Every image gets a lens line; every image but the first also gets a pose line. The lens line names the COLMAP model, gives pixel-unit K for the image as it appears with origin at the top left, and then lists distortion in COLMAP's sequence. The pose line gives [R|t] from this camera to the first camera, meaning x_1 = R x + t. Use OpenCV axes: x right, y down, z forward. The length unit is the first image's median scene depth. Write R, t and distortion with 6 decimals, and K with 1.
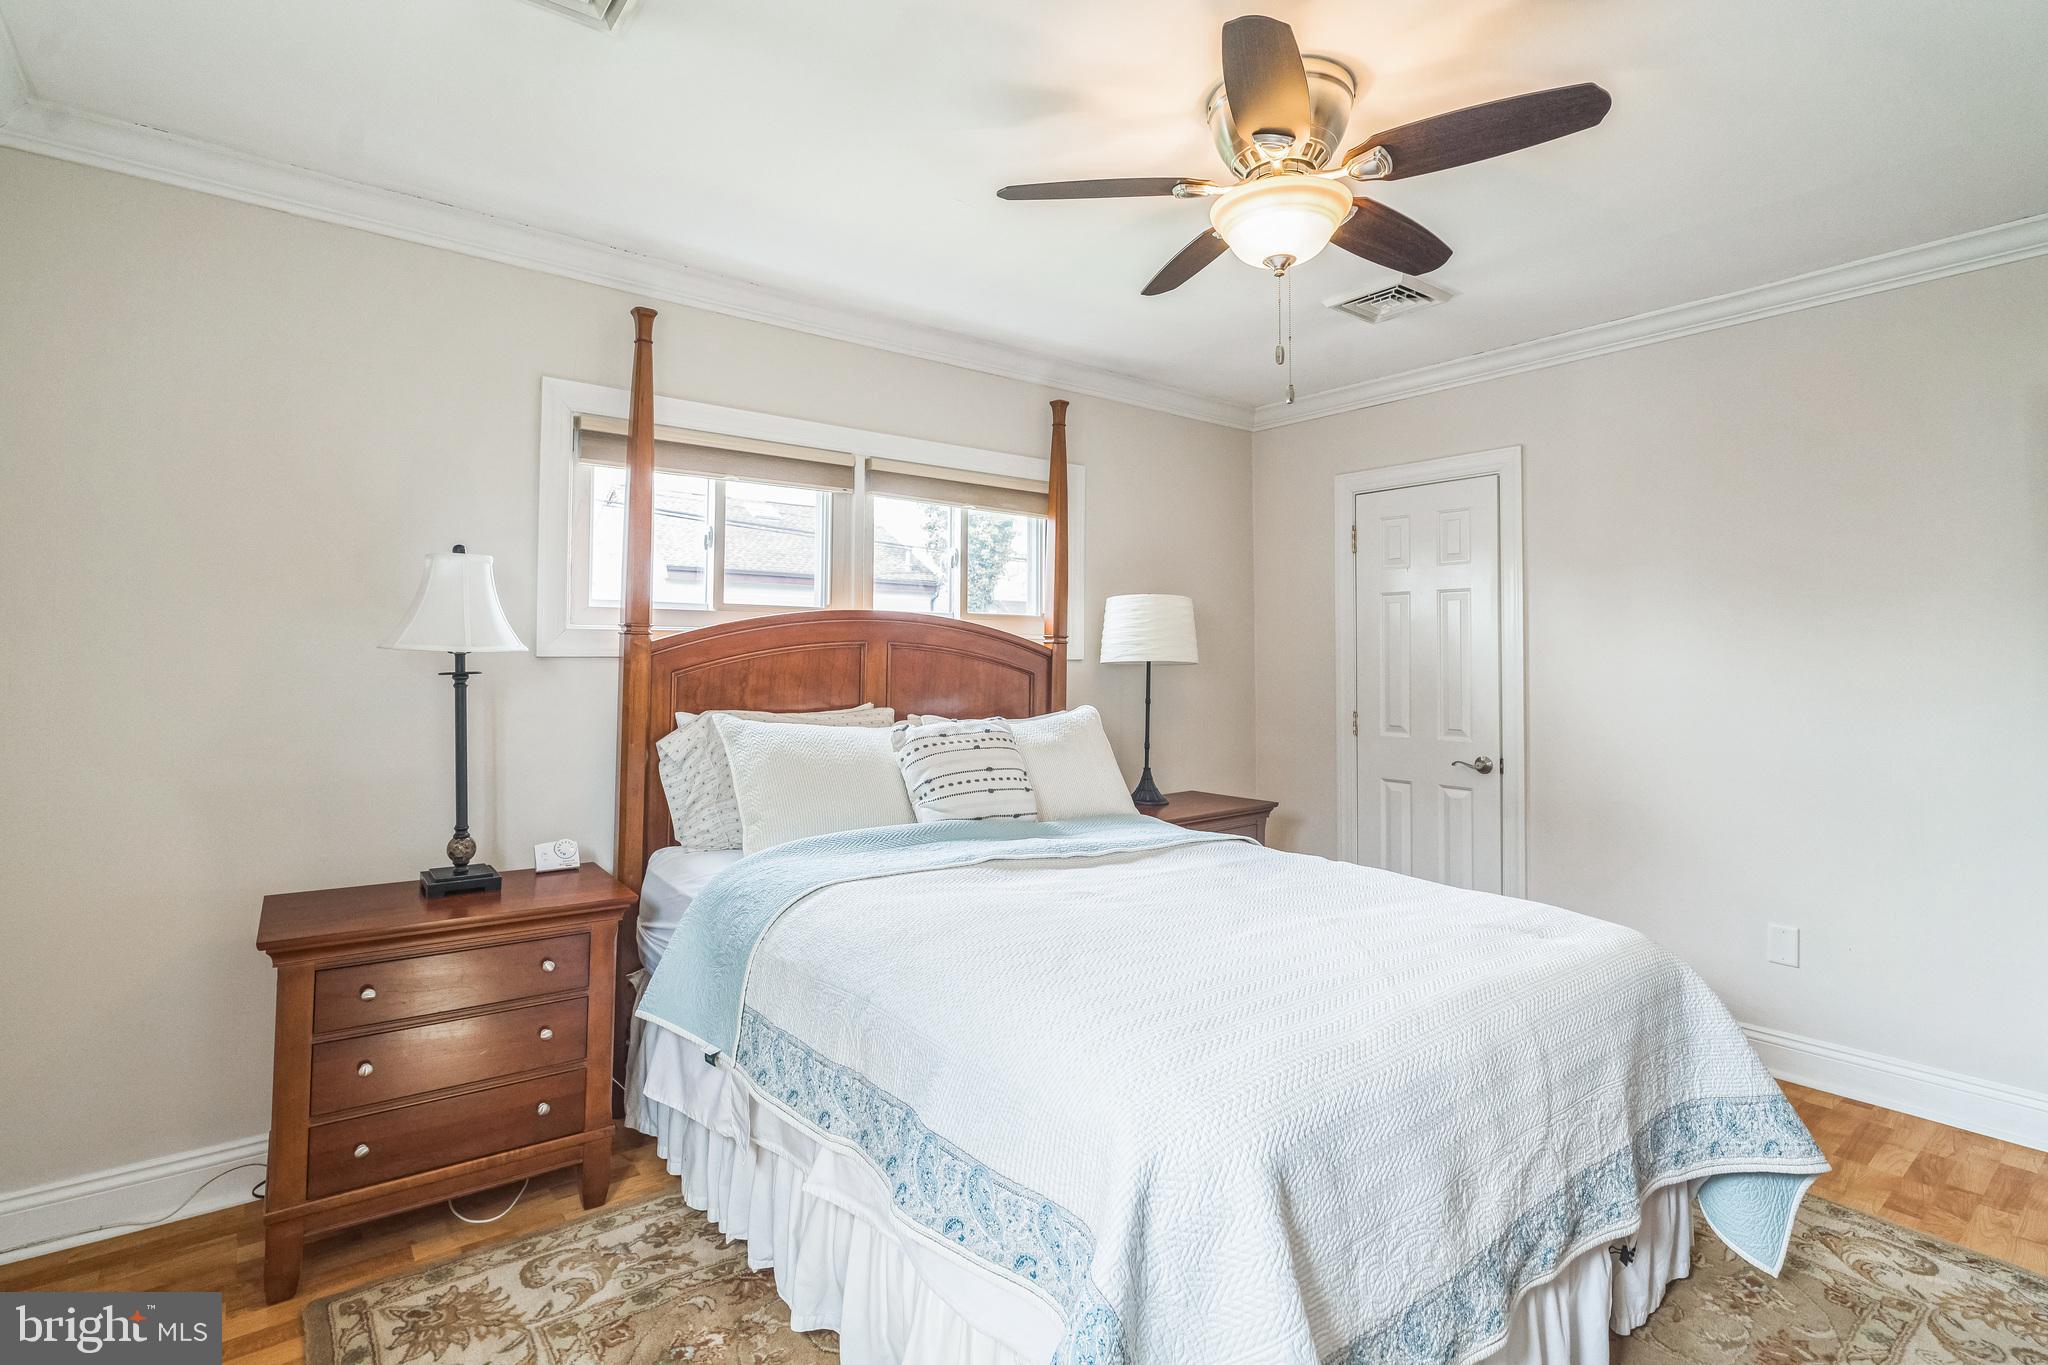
lens RADIAL K [[990.4, 0, 1027.7], [0, 990.4, 605.2], [0, 0, 1]] dist [-0.002368, -0.000318]
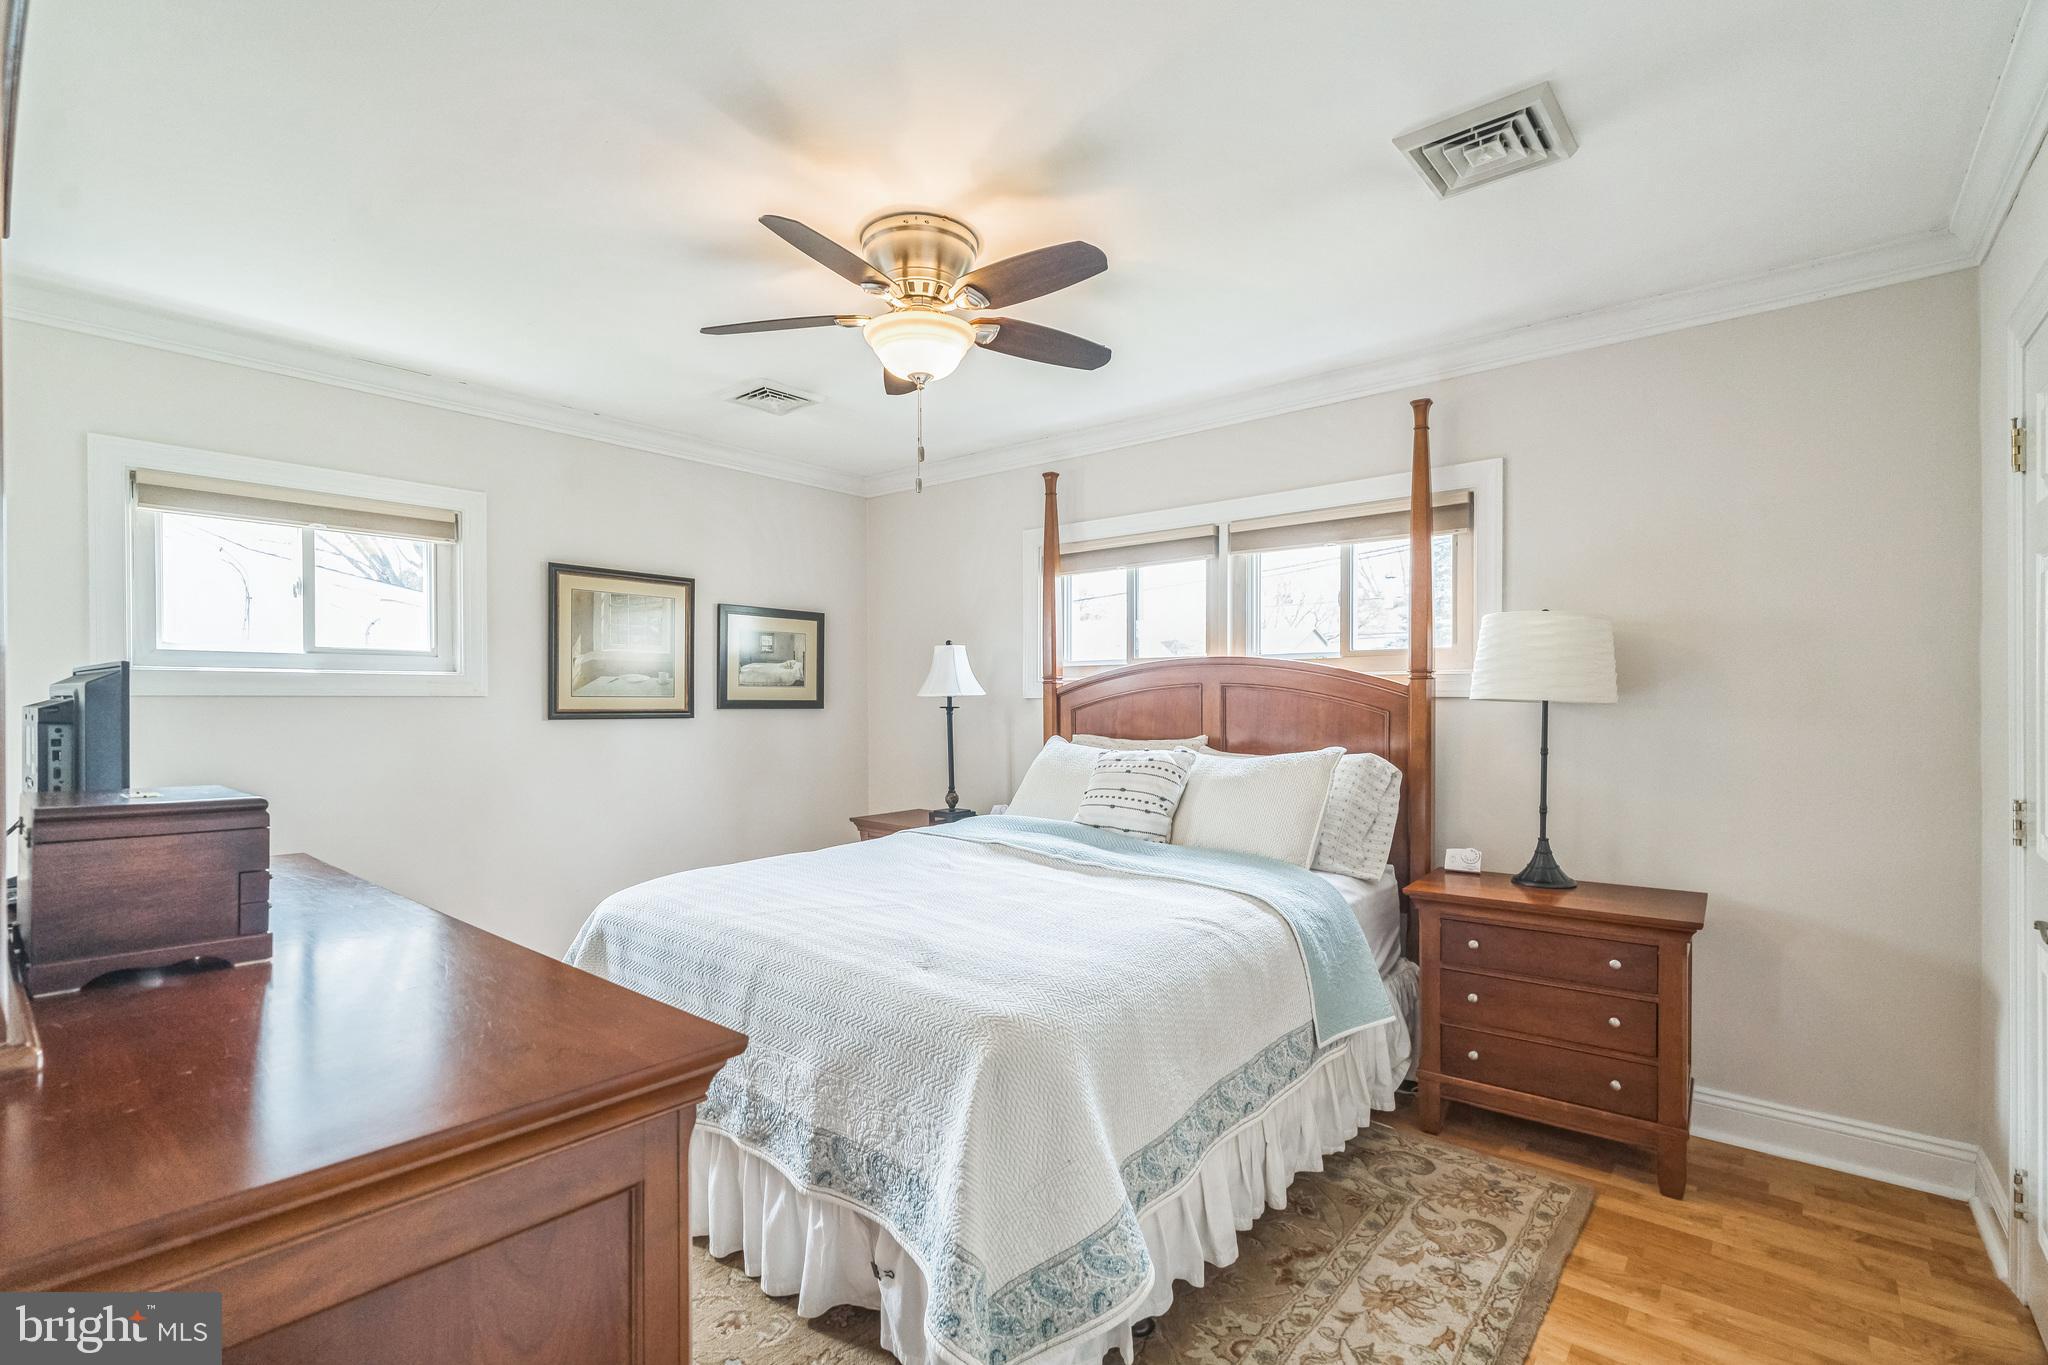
lens RADIAL K [[948.6, 0, 1012.4], [0, 948.6, 686.9], [0, 0, 1]] dist [-0.001939, -0.000403]
pose [[0.190110, -0.016360, -0.981626, 0.896475], [0.058136, 0.998294, -0.005378, 0.032779], [0.980040, -0.056046, 0.190737, 0.548847]]
